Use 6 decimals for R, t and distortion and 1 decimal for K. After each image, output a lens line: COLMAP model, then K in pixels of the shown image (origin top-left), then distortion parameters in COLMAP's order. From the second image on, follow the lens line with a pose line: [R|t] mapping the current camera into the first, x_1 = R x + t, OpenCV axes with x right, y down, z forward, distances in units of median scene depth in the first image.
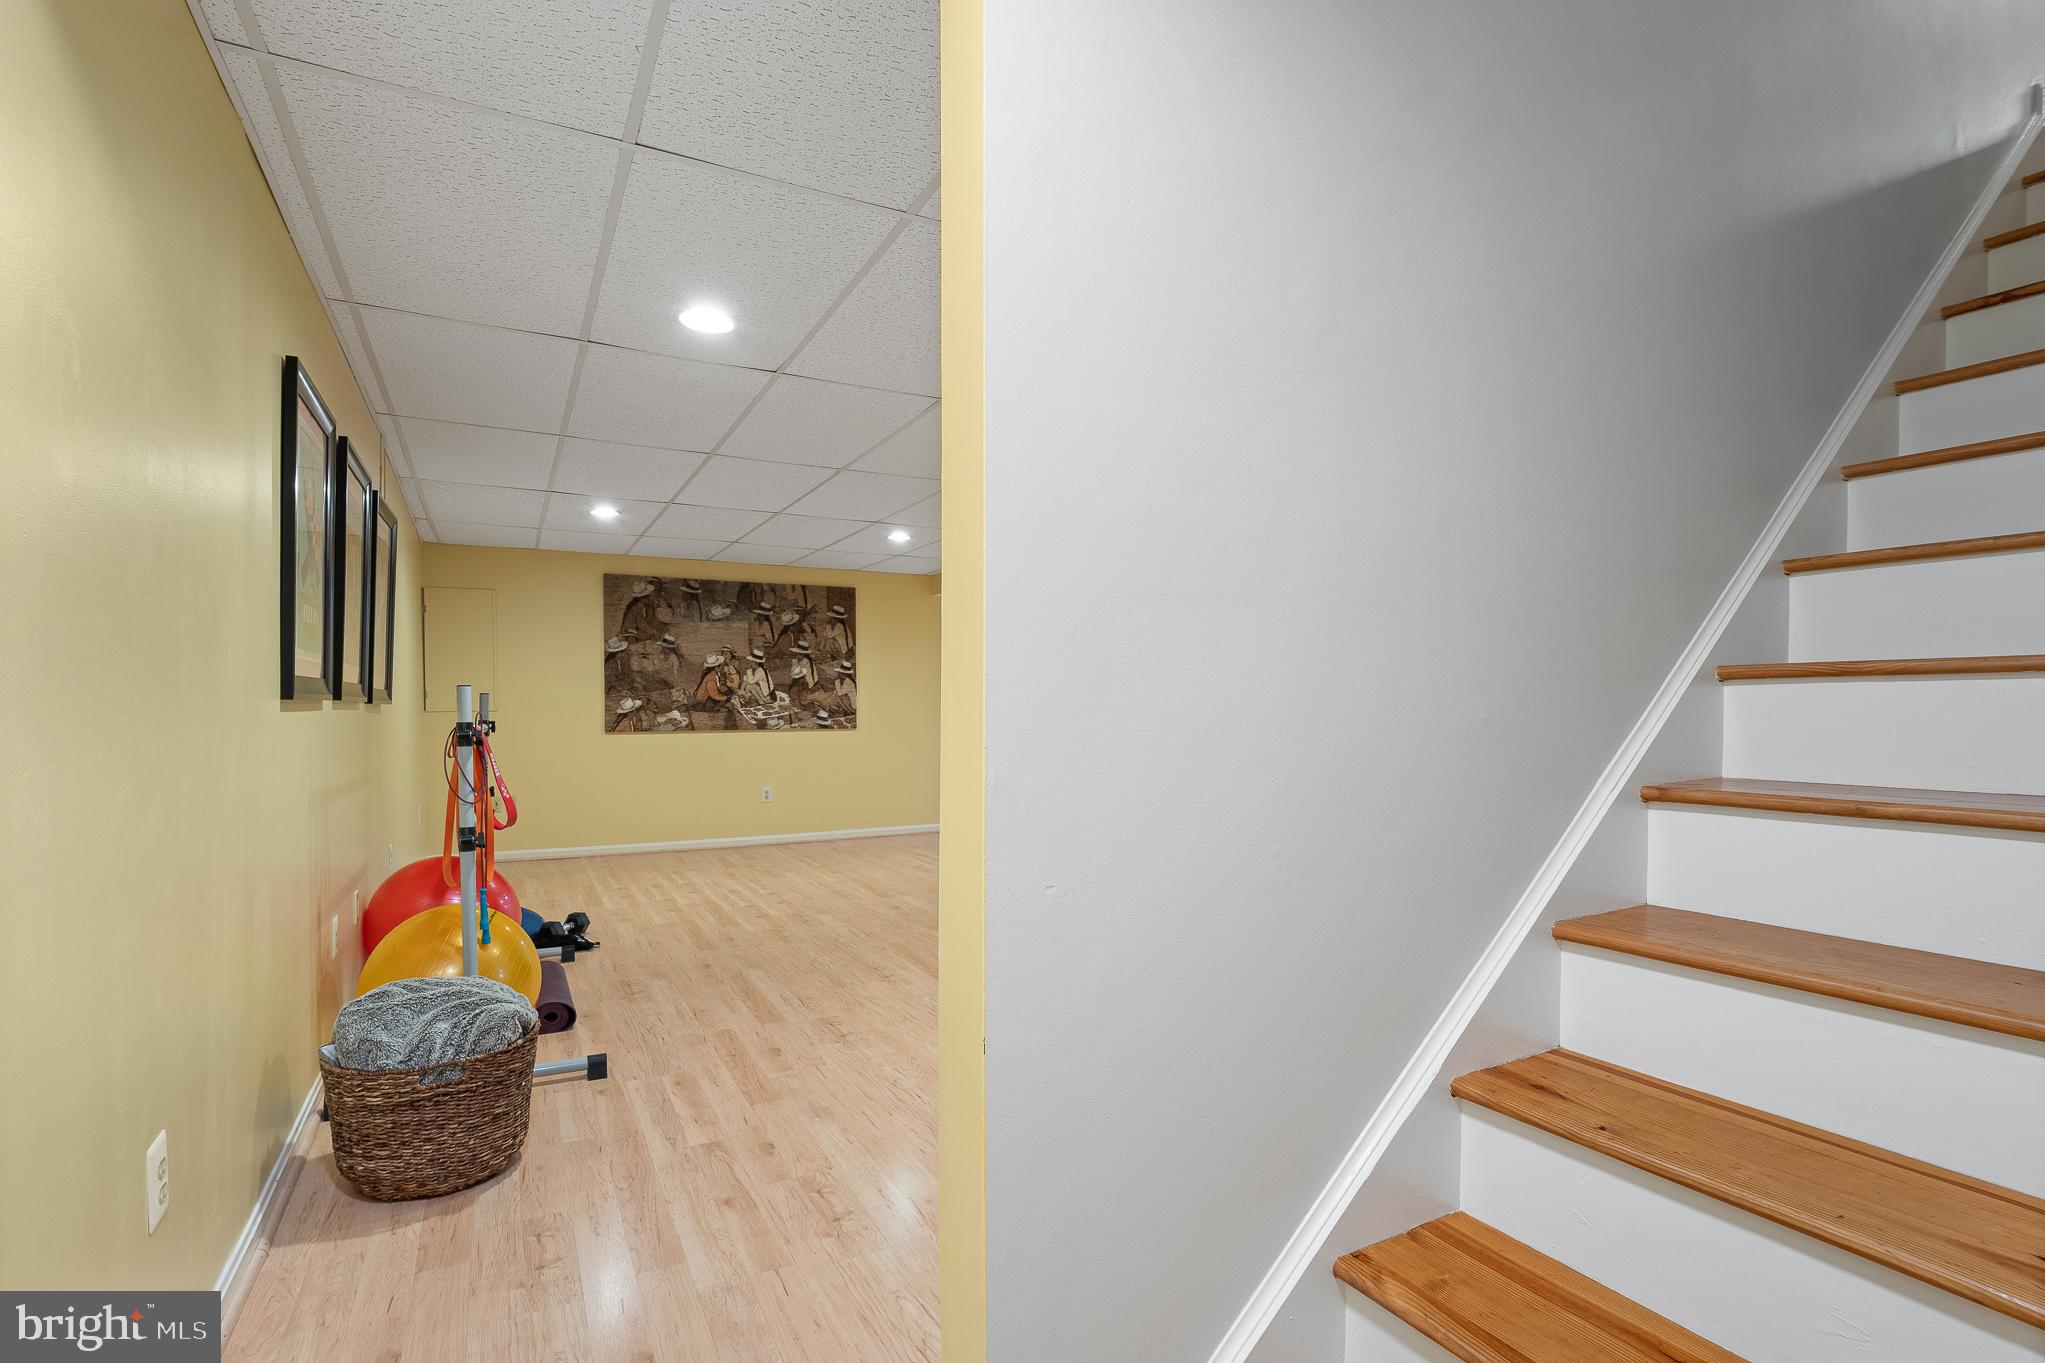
lens RADIAL K [[986.8, 0, 1037.0], [0, 986.8, 712.9], [0, 0, 1]] dist [-0.010700, 0.005743]
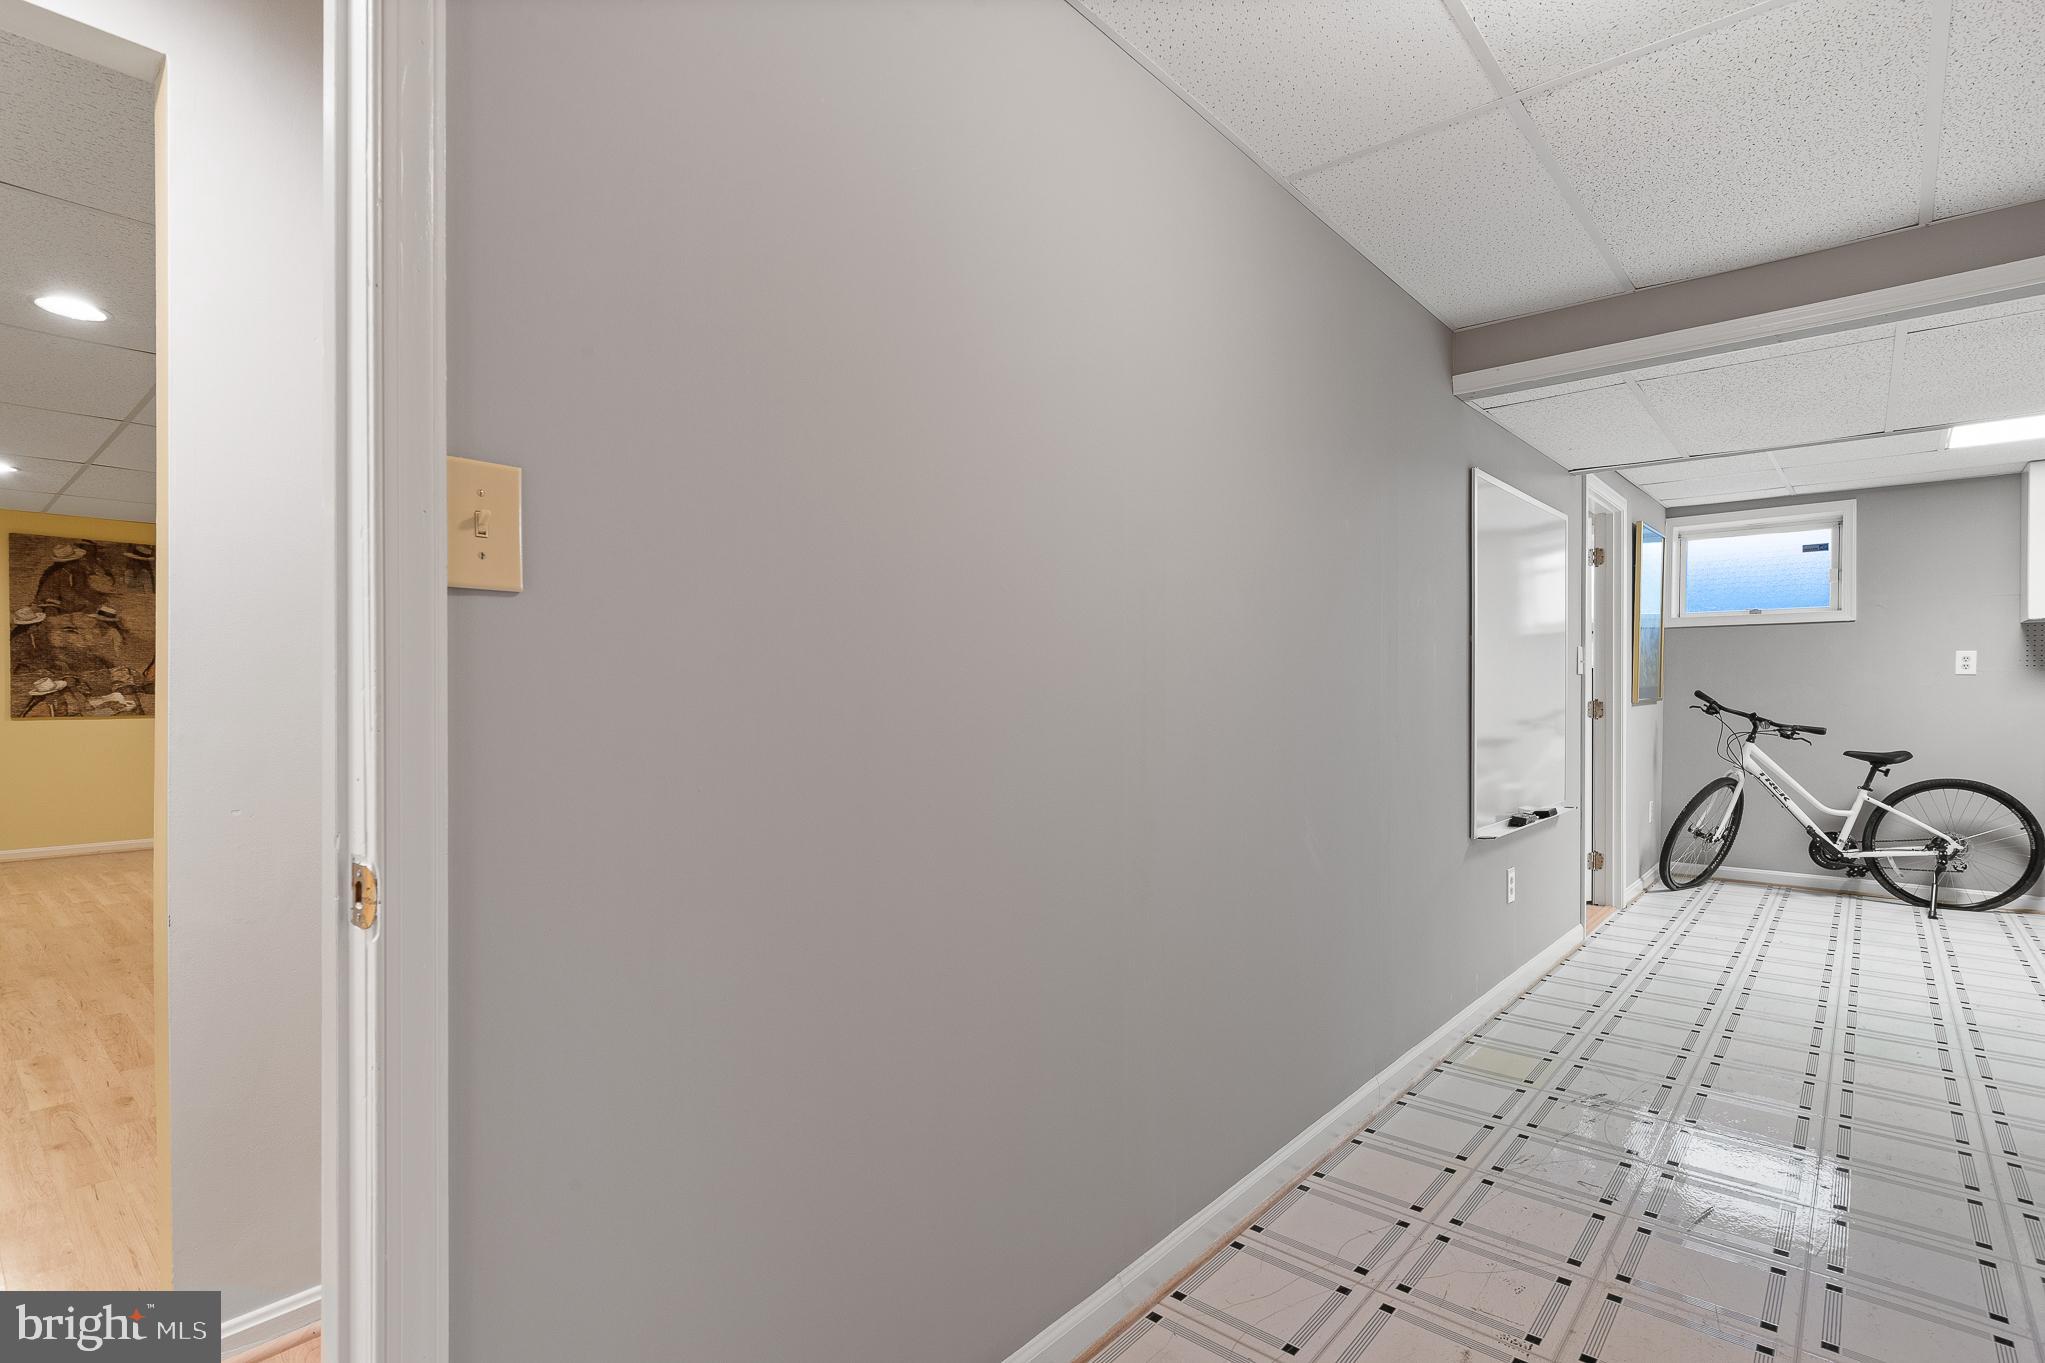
lens RADIAL K [[986.8, 0, 1031.1], [0, 986.8, 692.4], [0, 0, 1]] dist [-0.010700, 0.005743]
pose [[0.935073, 0.000865, 0.354453, 0.088157], [0.000563, 0.999992, -0.003925, 0.001363], [-0.354453, 0.003869, 0.935066, -0.113240]]
